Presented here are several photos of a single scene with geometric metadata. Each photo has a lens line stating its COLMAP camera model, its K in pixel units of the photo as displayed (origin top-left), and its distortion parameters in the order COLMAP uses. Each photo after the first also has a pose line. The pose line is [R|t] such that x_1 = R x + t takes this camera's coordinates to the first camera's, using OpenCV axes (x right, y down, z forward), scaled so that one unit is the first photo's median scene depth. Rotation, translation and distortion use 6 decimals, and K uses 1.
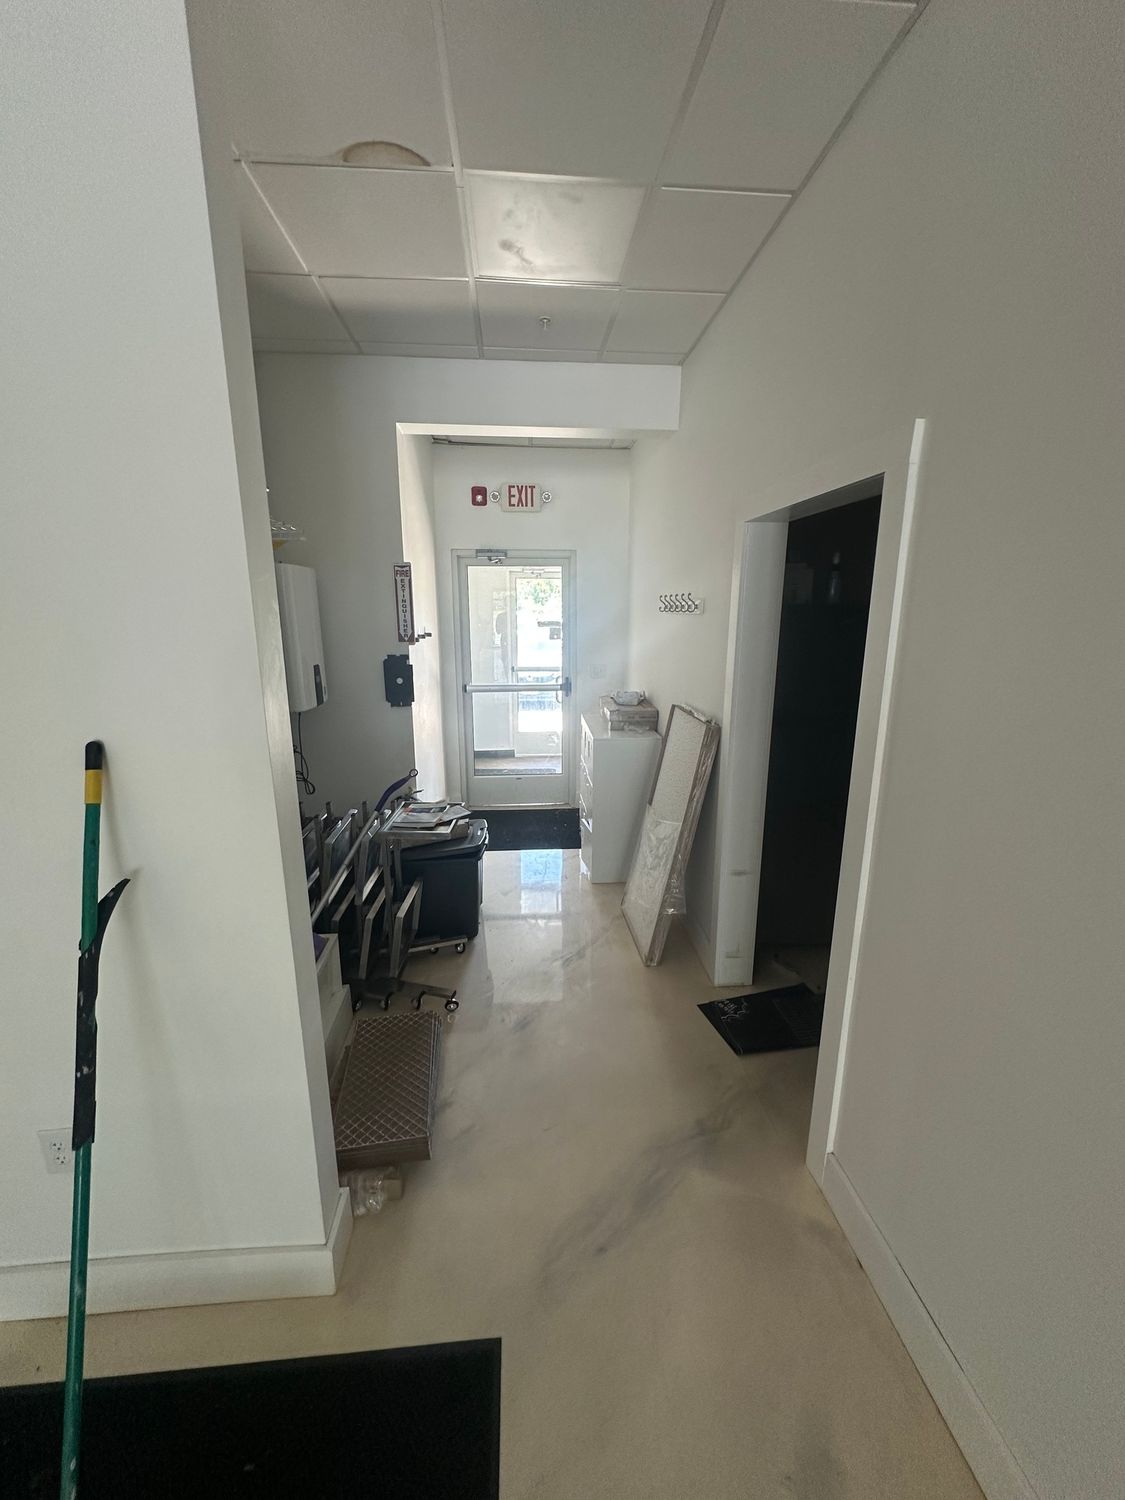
lens RADIAL K [[605.7, 0, 562.5], [0, 605.7, 750.0], [0, 0, 1]] dist [0.013392, 0.000010]
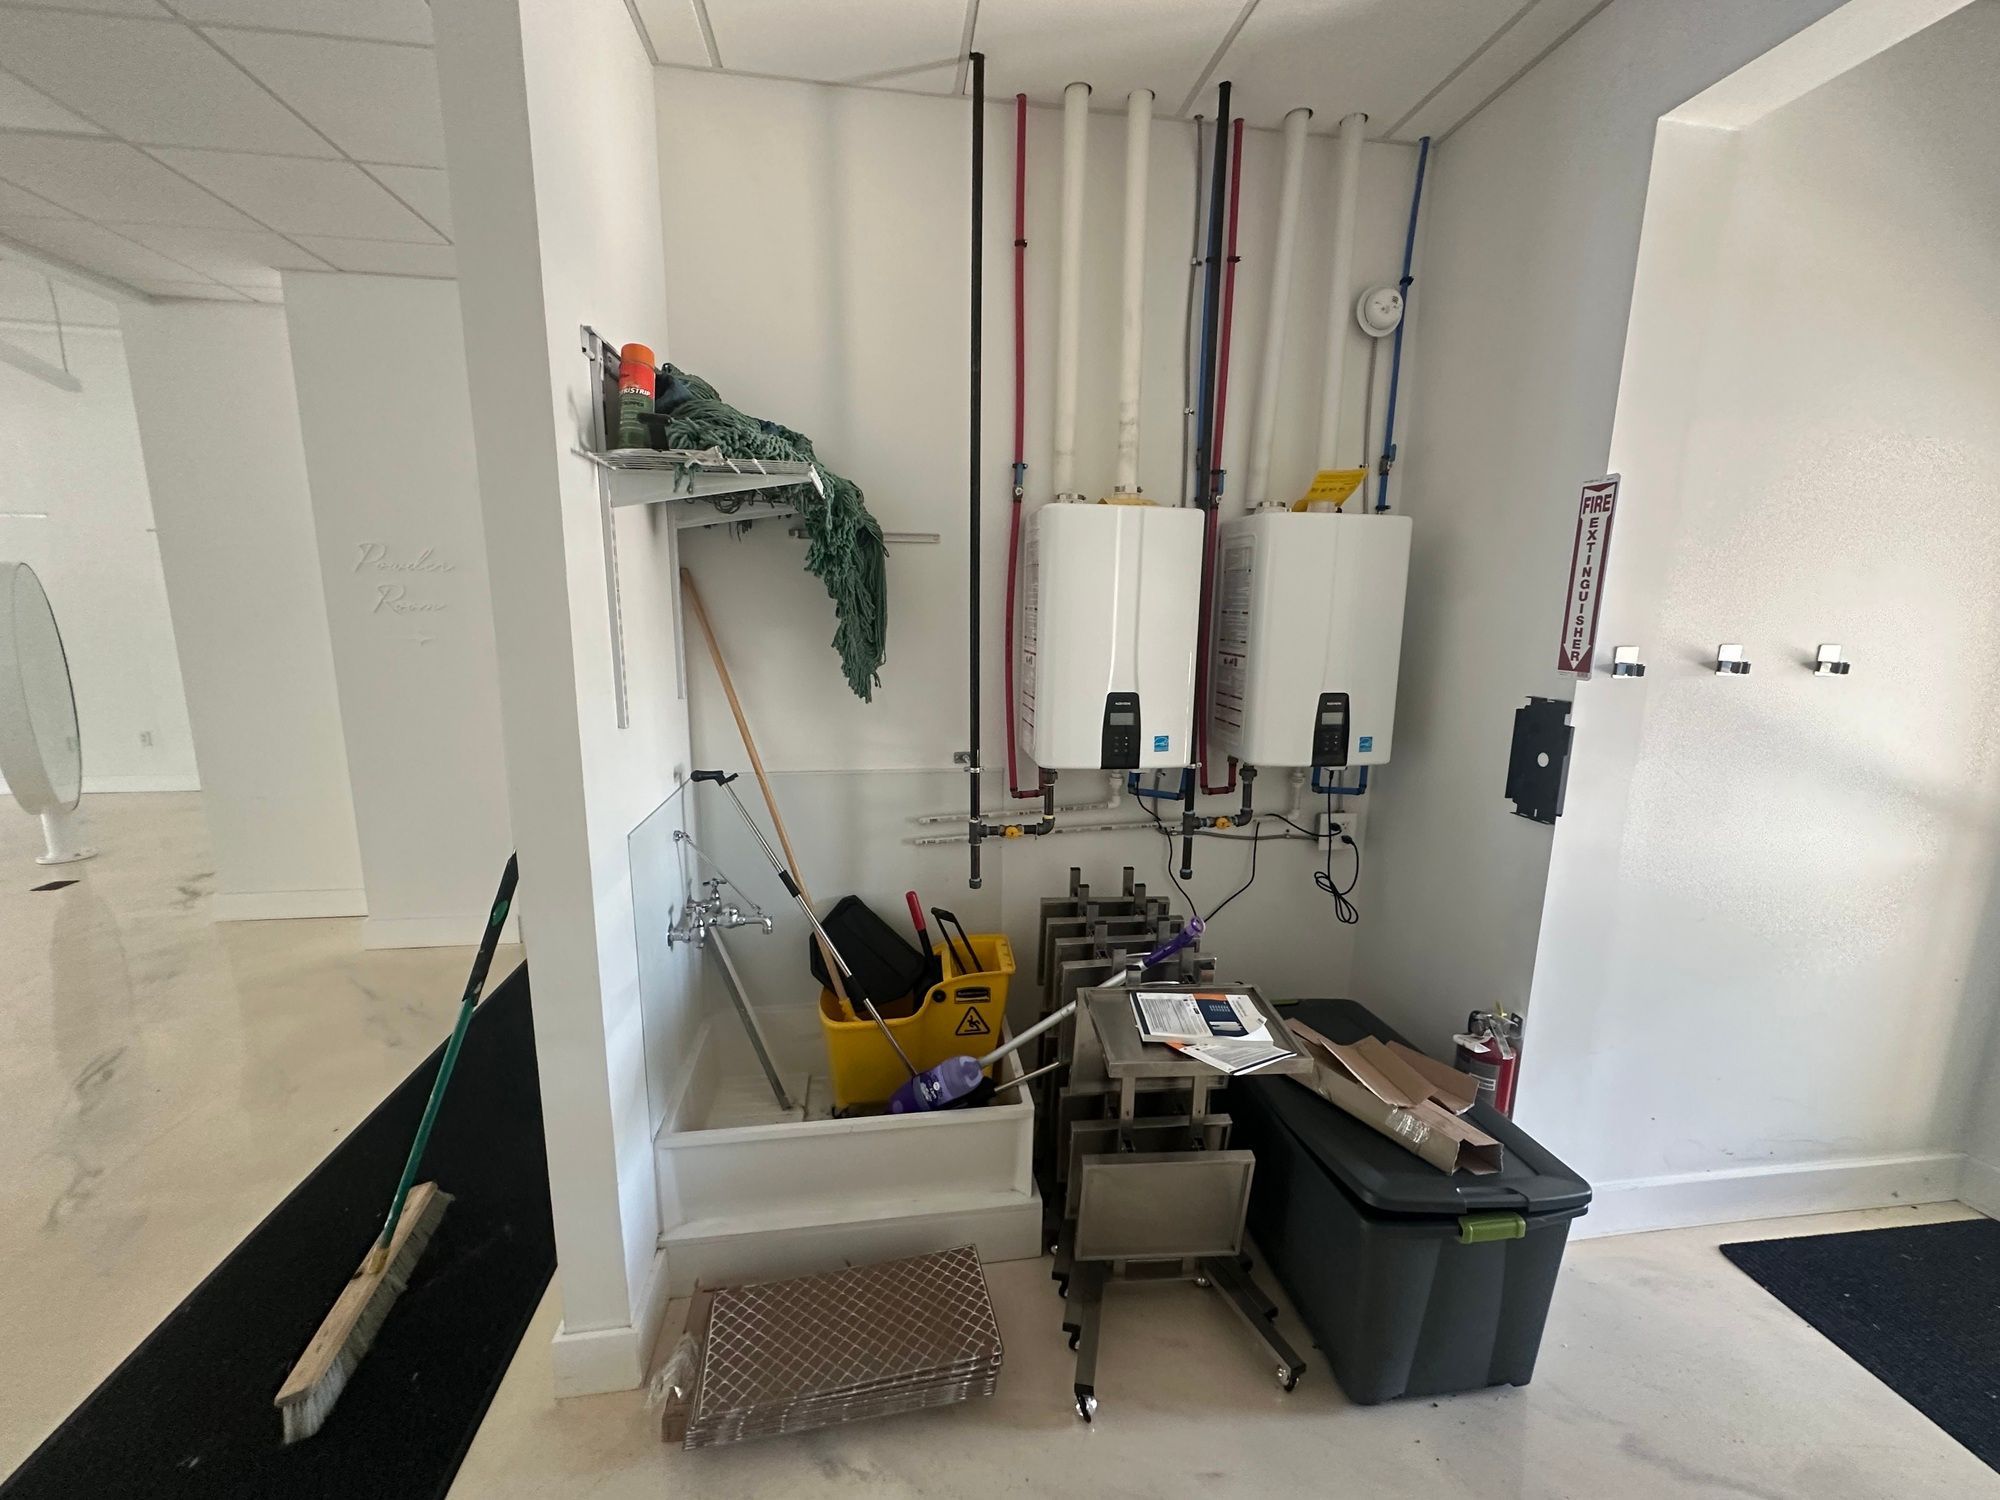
lens RADIAL K [[807.7, 0, 1000.0], [0, 807.7, 750.0], [0, 0, 1]] dist [0.013392, 0.000010]
pose [[0.055889, 0.181151, -0.981866, 0.272481], [-0.235325, 0.958088, 0.163369, -0.127344], [0.970308, 0.221927, 0.096176, 0.590358]]
